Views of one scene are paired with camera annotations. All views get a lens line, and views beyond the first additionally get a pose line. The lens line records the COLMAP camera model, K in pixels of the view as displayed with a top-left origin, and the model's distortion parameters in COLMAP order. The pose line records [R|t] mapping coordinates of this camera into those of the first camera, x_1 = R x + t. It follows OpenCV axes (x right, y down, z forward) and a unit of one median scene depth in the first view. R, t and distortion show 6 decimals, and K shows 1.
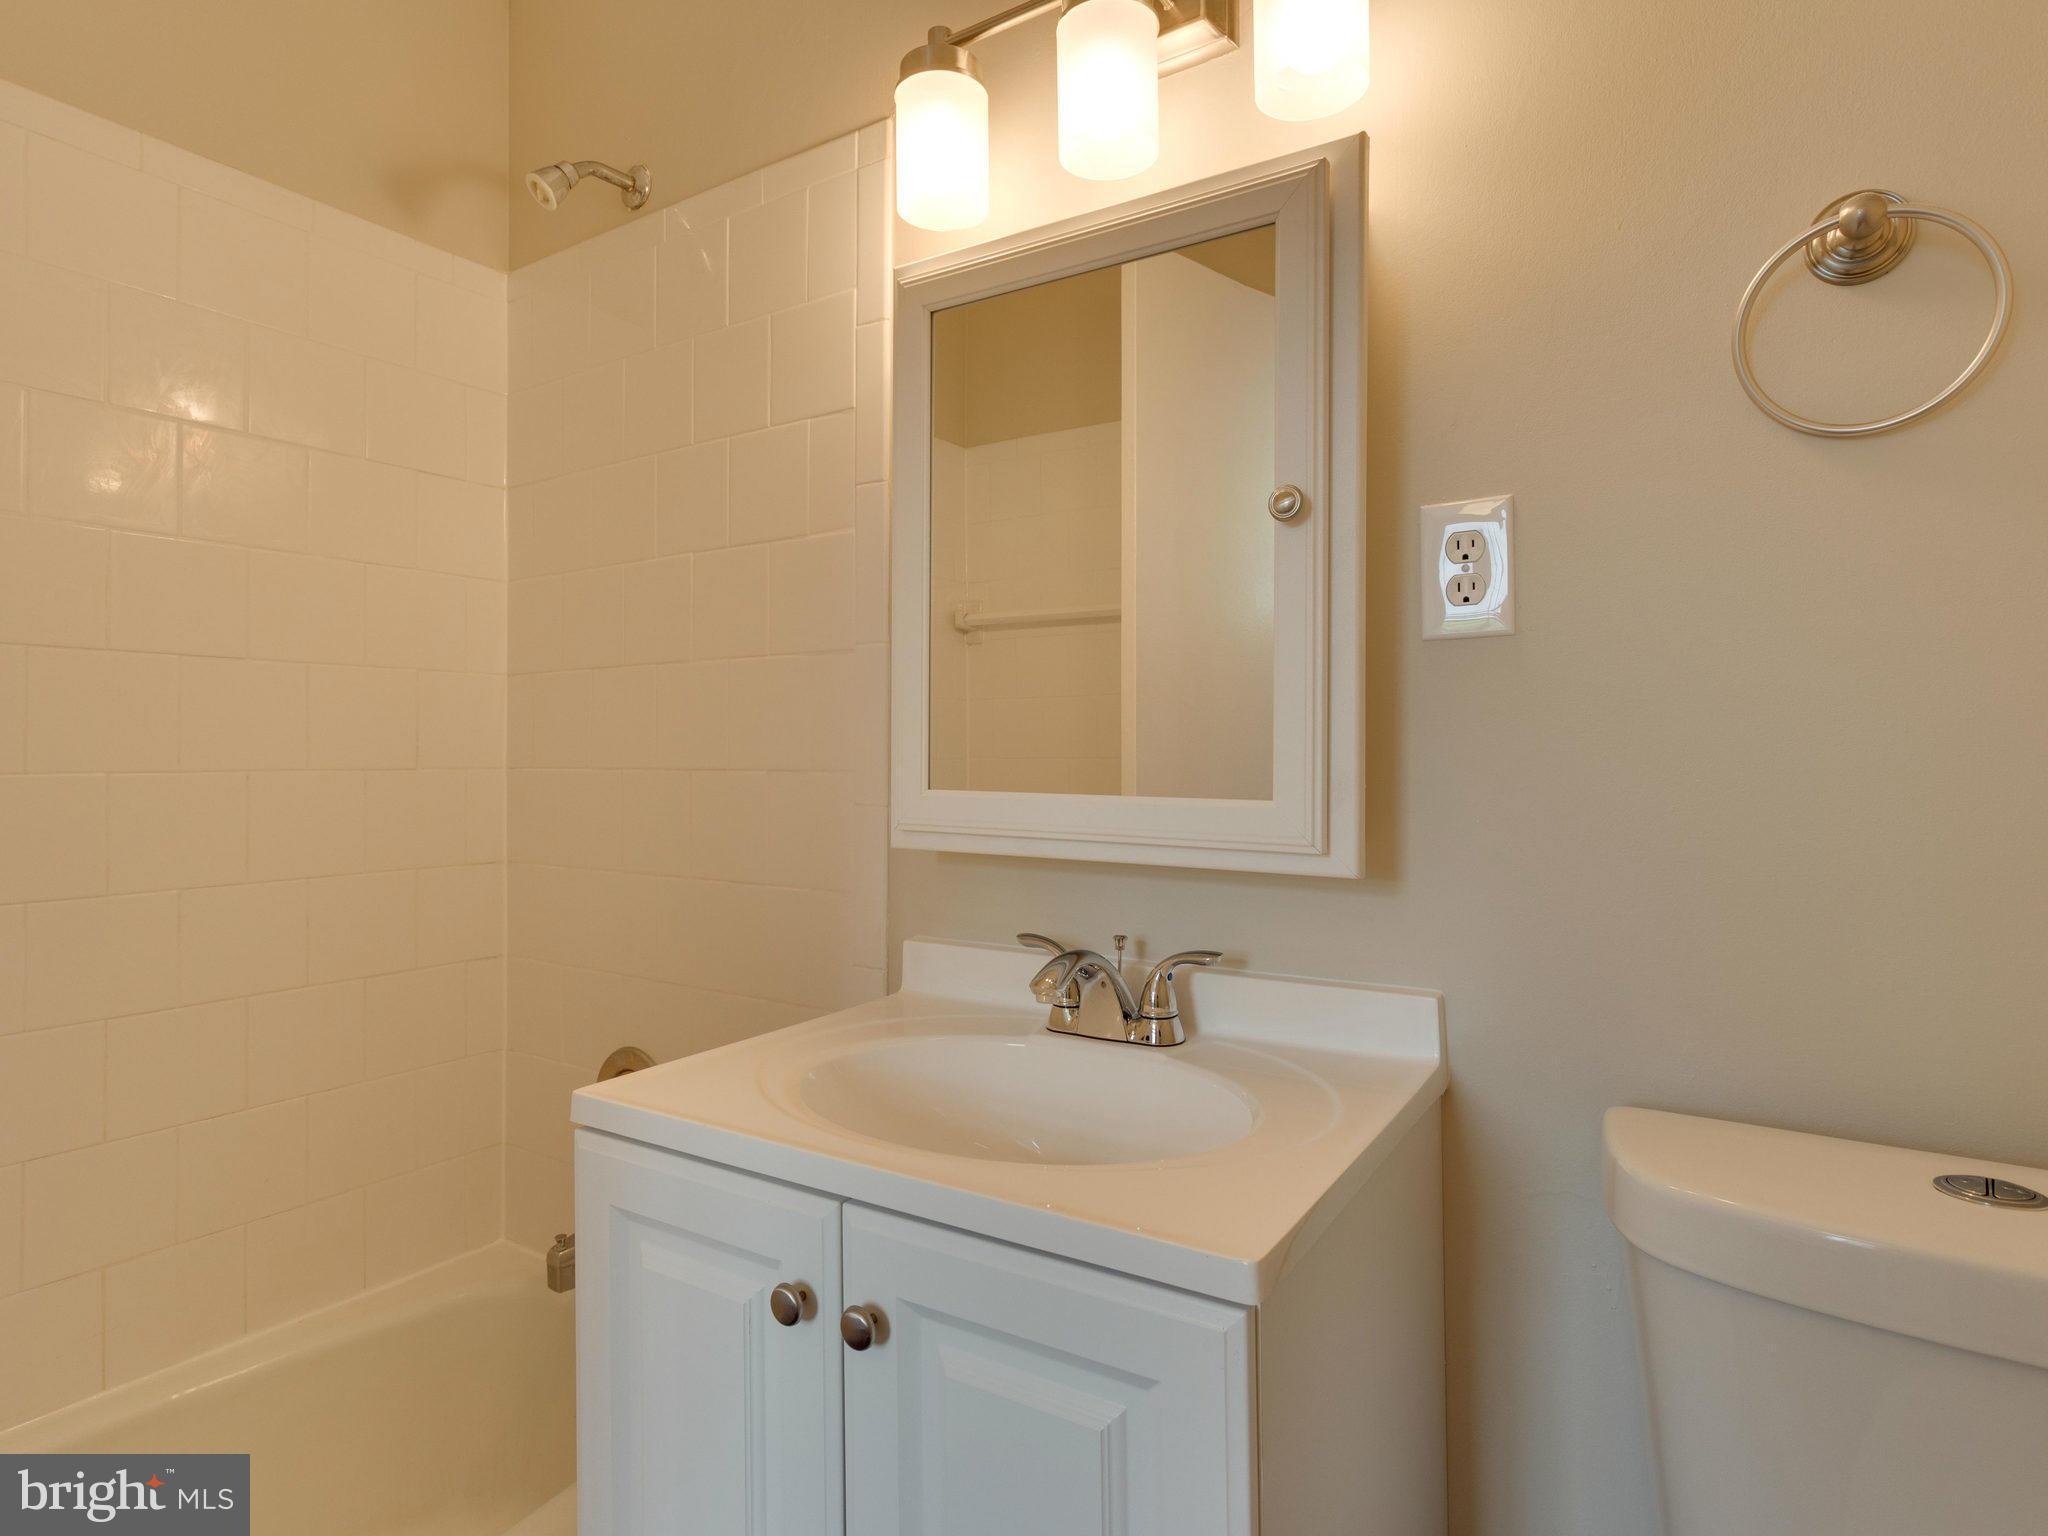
lens RADIAL K [[1101.6, 0, 1019.2], [0, 1101.6, 750.8], [0, 0, 1]] dist [0.001615, 0.003922]
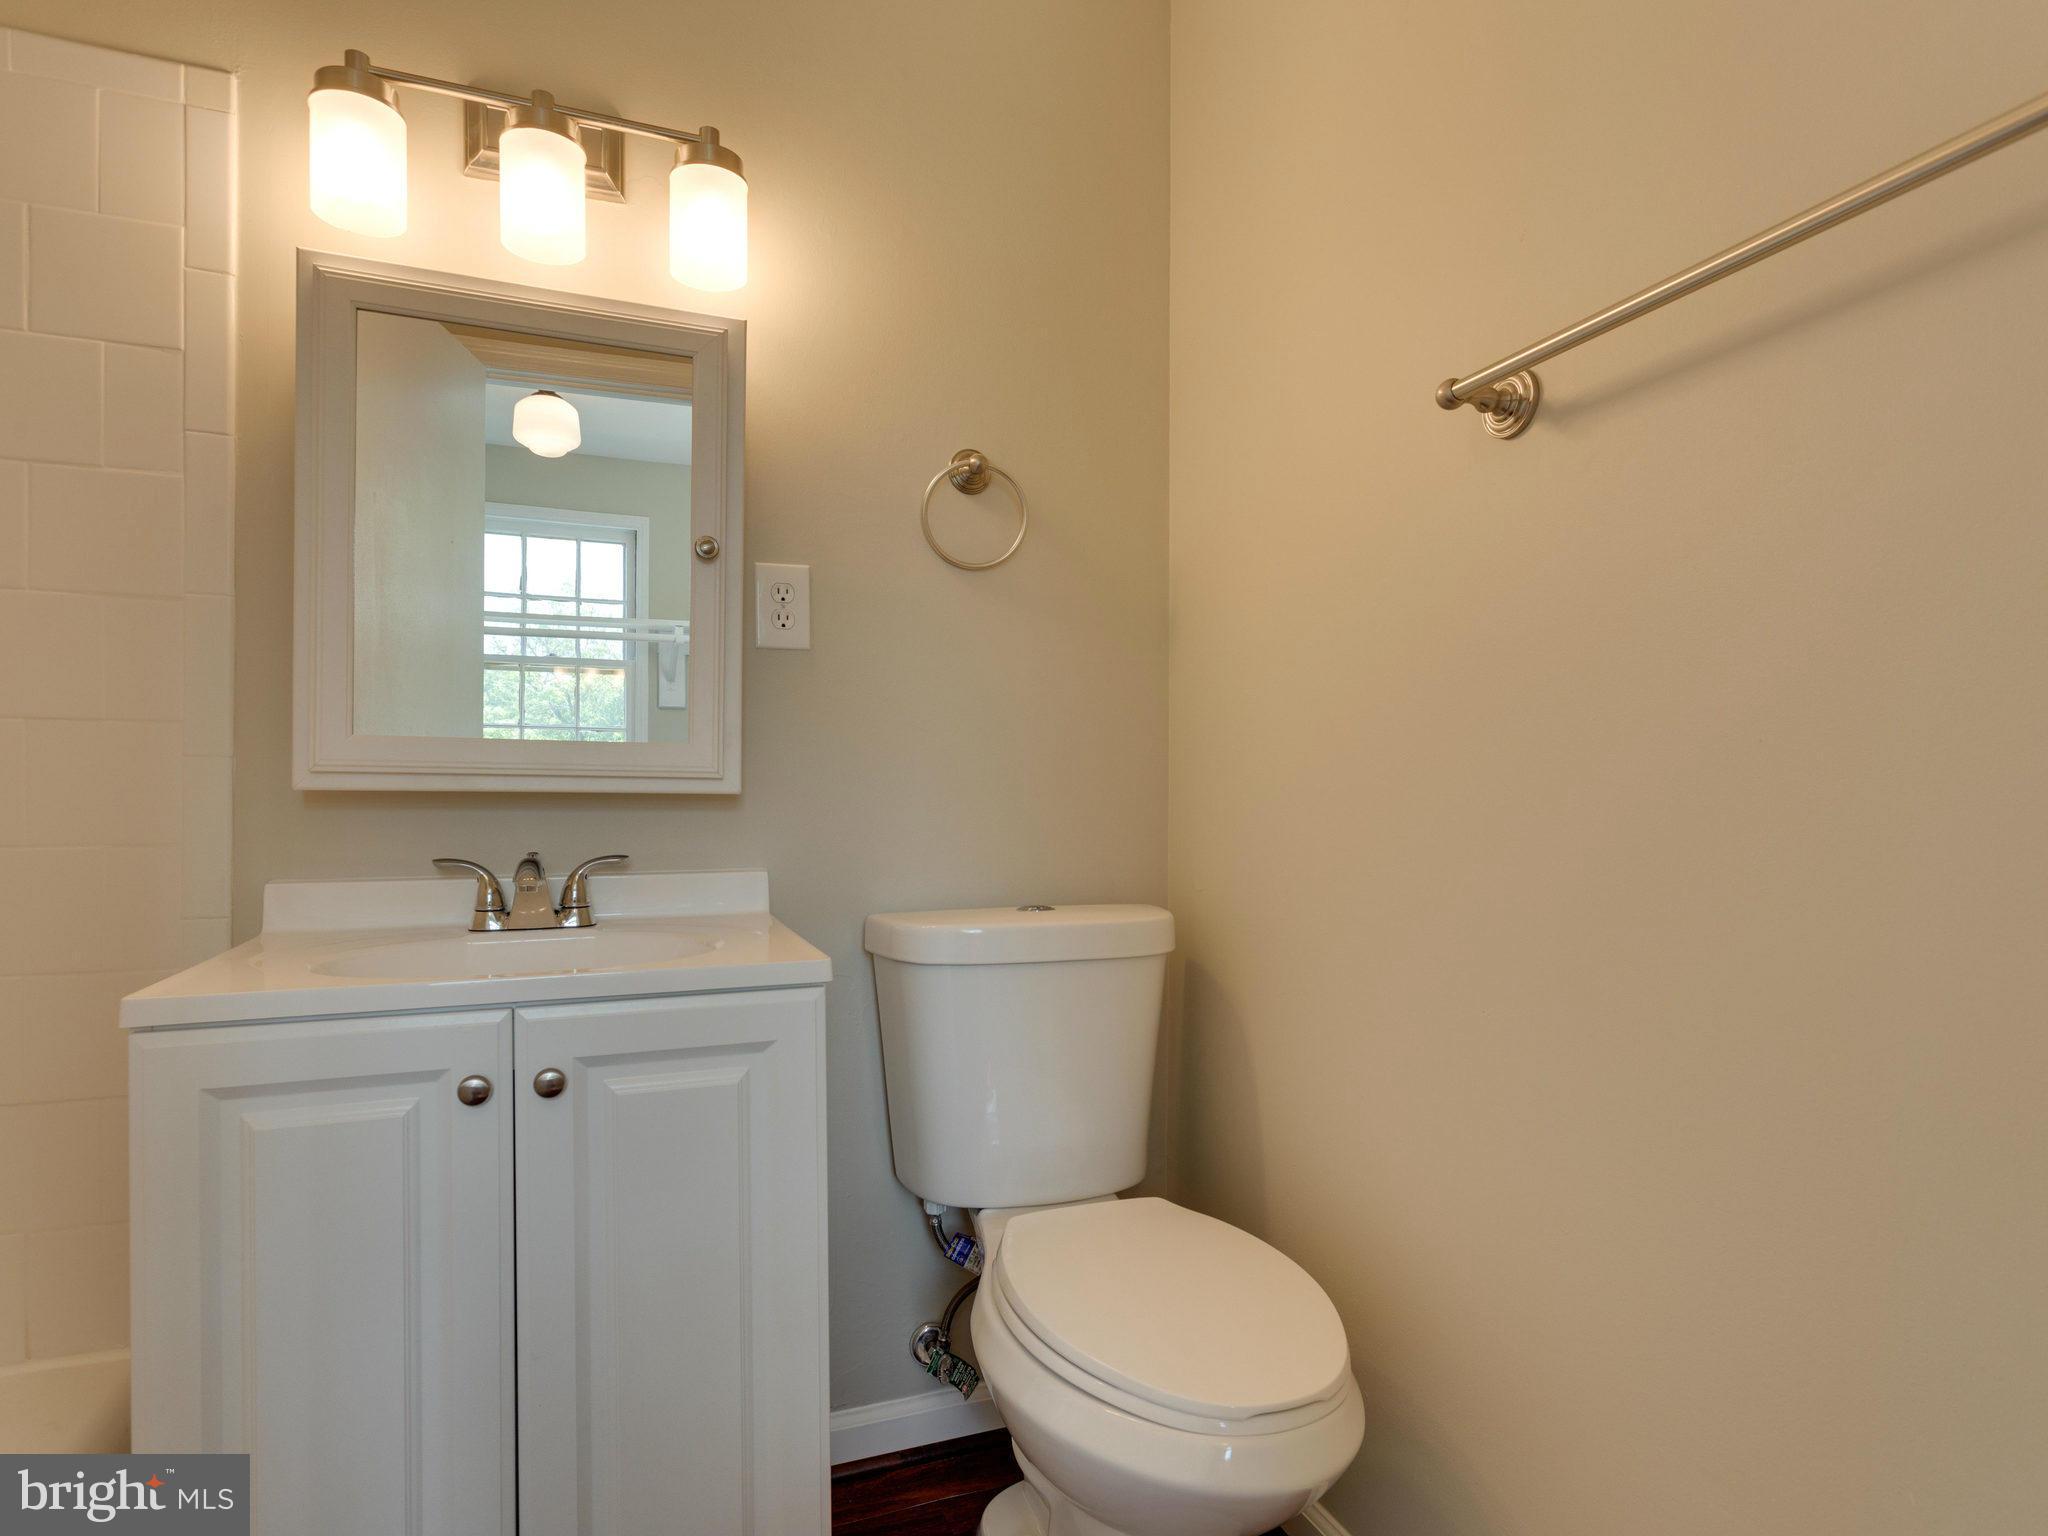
lens RADIAL K [[893.9, 0, 1023.7], [0, 893.9, 776.1], [0, 0, 1]] dist [0.004020, 0.000528]
pose [[0.638039, -0.003707, 0.769995, -0.394070], [-0.012417, 0.999809, 0.015103, 0.061856], [-0.769904, -0.019198, 0.637871, -0.123189]]
